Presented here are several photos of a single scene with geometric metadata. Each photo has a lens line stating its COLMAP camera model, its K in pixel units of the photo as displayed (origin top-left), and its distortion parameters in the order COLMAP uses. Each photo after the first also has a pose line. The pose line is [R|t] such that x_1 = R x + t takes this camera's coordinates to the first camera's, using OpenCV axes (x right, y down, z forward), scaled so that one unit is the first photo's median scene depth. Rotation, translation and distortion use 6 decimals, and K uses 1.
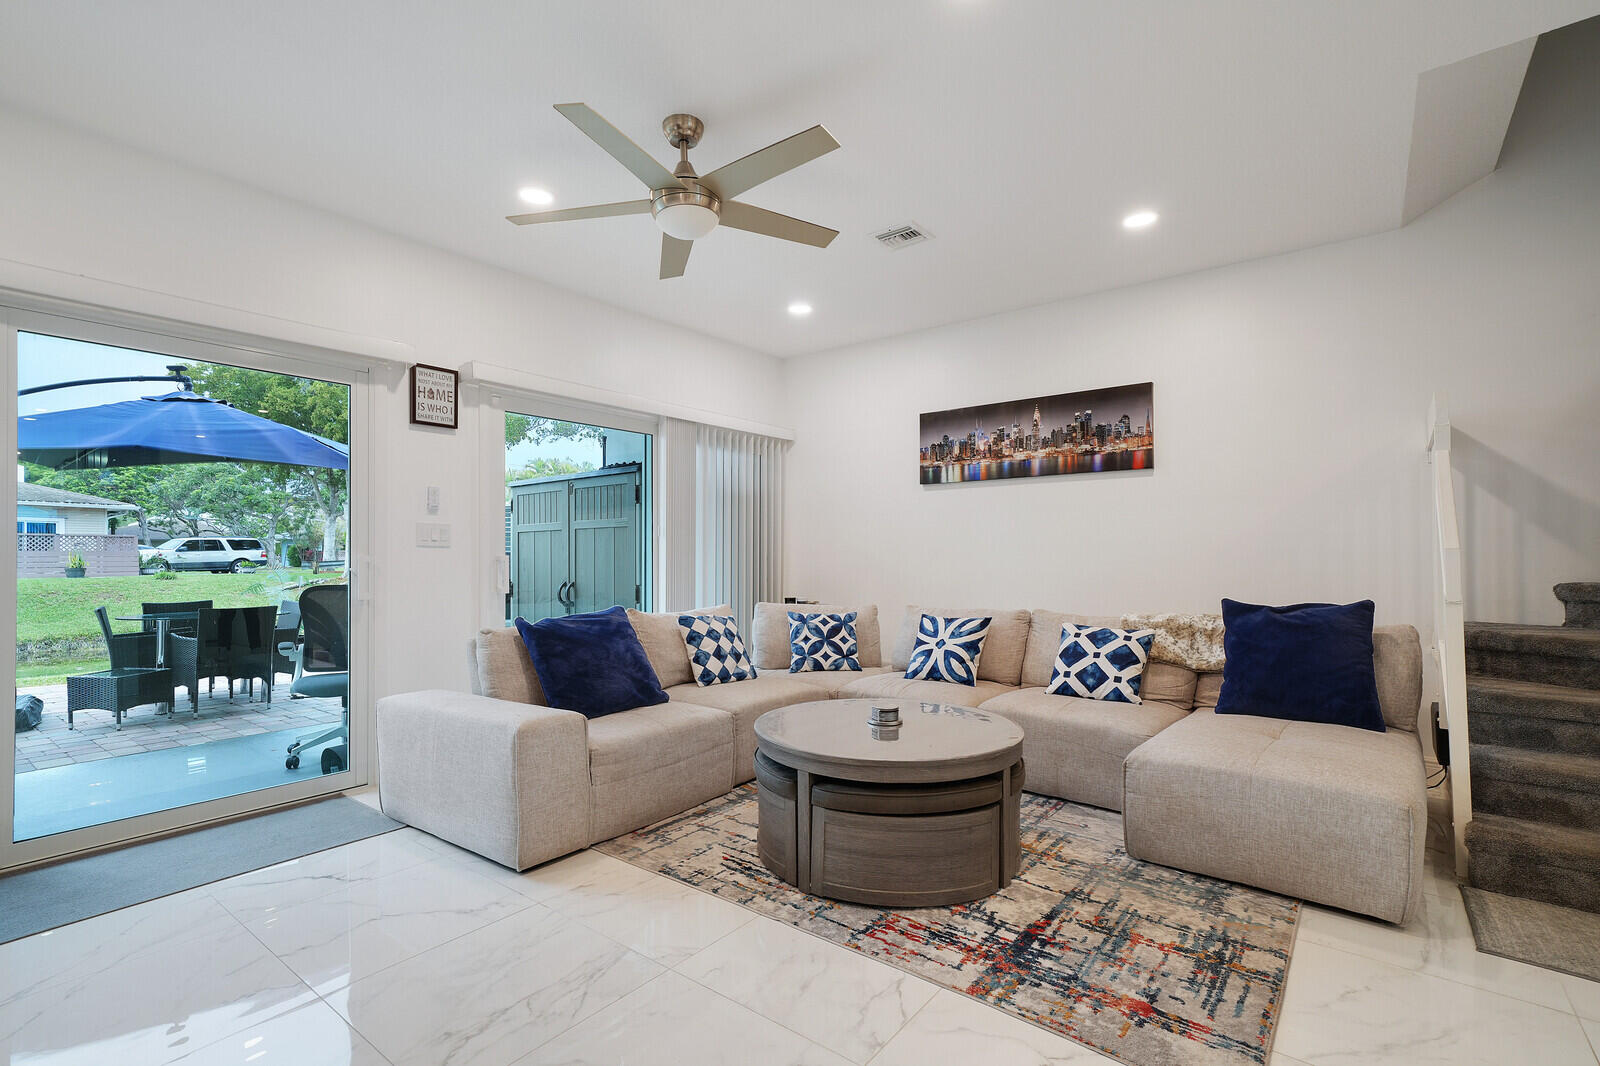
lens RADIAL K [[729.8, 0, 793.2], [0, 729.8, 547.2], [0, 0, 1]] dist [0.008411, 0.001728]
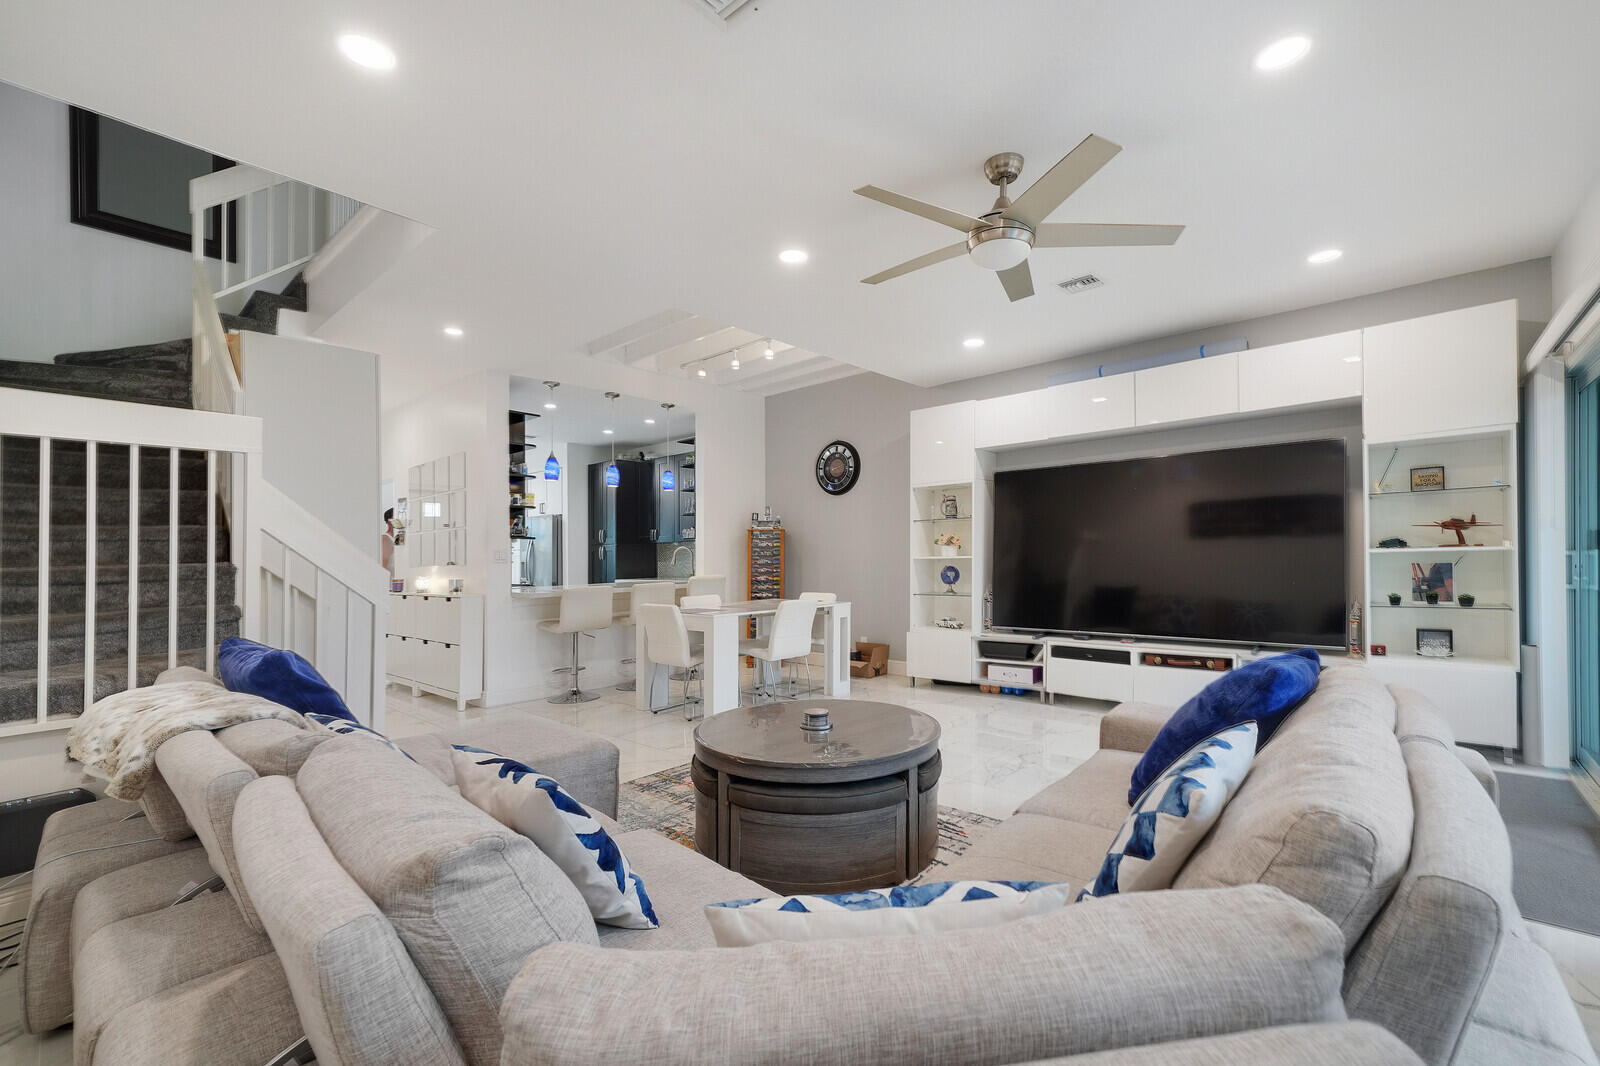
lens RADIAL K [[664.9, 0, 833.5], [0, 664.9, 527.5], [0, 0, 1]] dist [-0.004050, 0.002229]
pose [[-0.999505, 0.018821, 0.025227, 0.049852], [0.017347, 0.998198, -0.057445, 0.009057], [-0.026263, -0.056979, -0.998030, 1.391945]]
